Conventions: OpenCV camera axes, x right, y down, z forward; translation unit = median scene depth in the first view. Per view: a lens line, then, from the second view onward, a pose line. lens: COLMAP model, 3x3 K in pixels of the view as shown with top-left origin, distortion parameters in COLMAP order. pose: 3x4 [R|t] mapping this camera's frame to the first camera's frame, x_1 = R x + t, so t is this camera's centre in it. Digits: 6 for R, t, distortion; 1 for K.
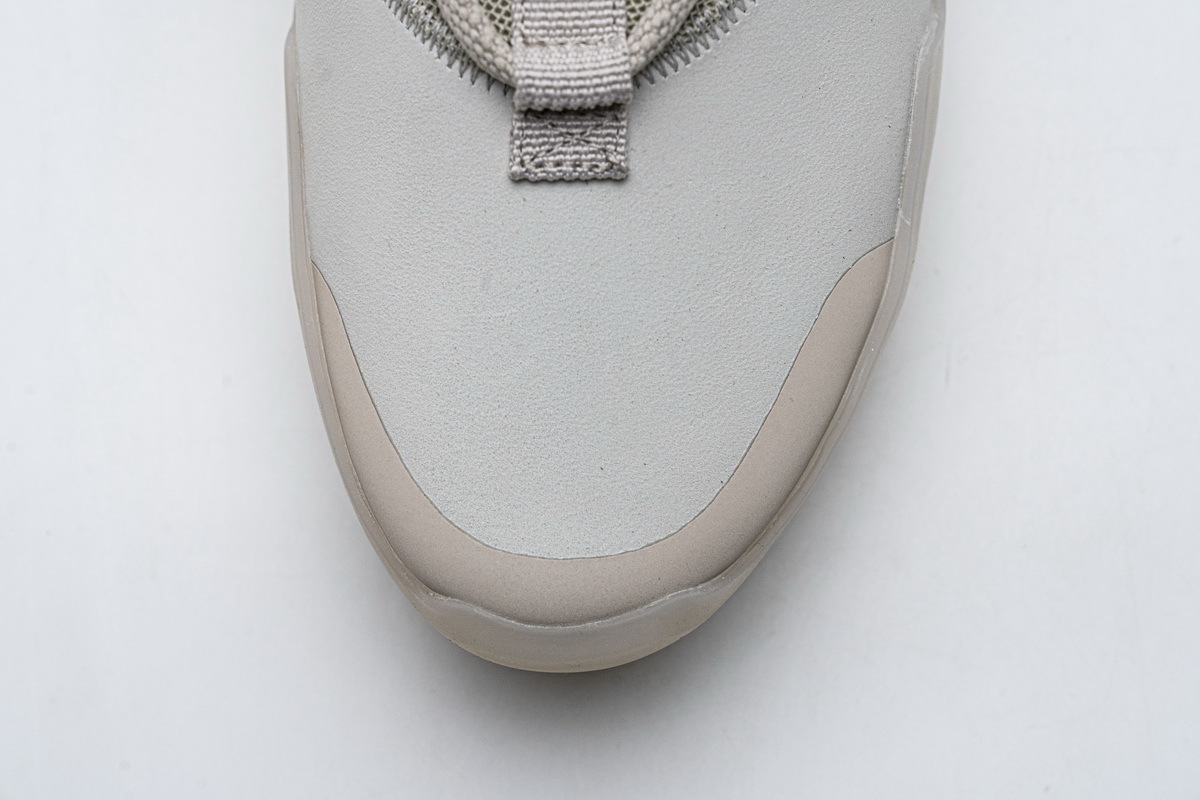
lens RADIAL K [[2394.0, 0, 601.6], [0, 2394.0, 399.2], [0, 0, 1]] dist [-0.011005, 0.000000]
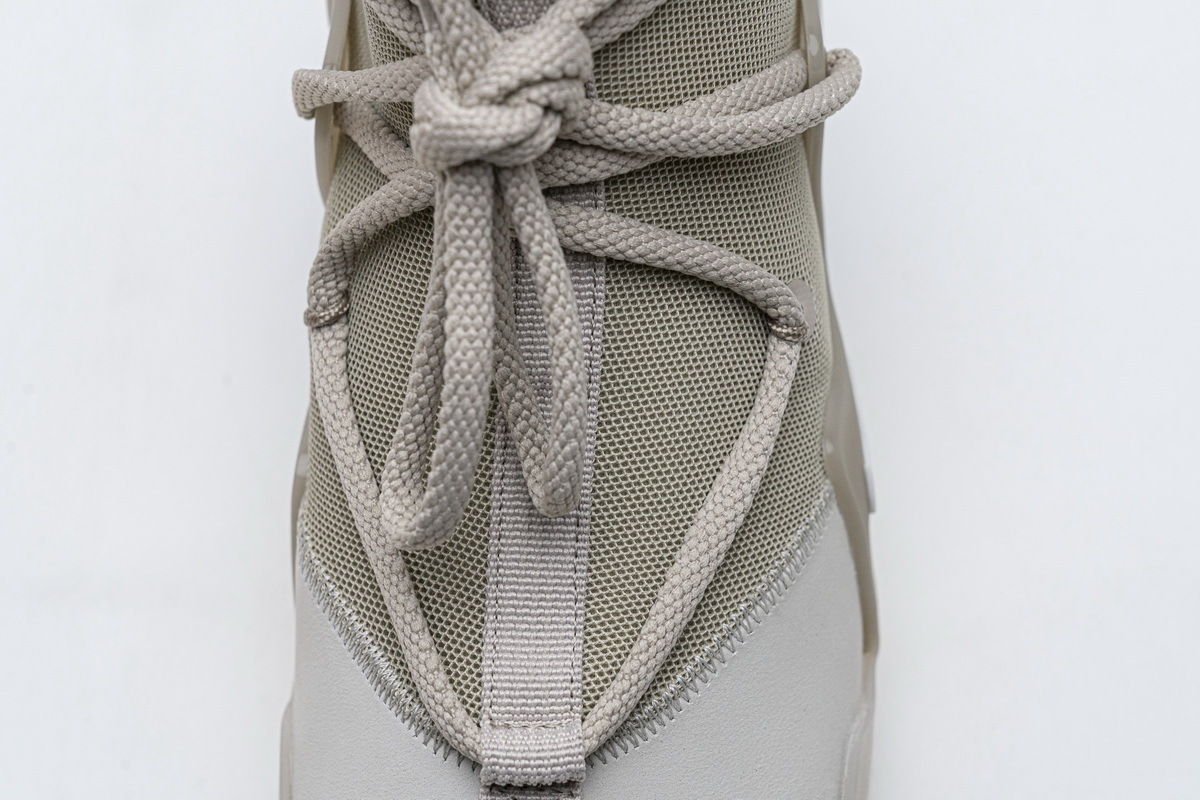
lens RADIAL K [[2394.0, 0, 597.7], [0, 2394.0, 398.5], [0, 0, 1]] dist [-0.011005, 0.000000]
pose [[0.999715, 0.021652, -0.010020, 0.025860], [-0.023541, 0.963508, -0.266643, 0.002624], [0.003880, 0.266803, 0.963743, -0.130341]]
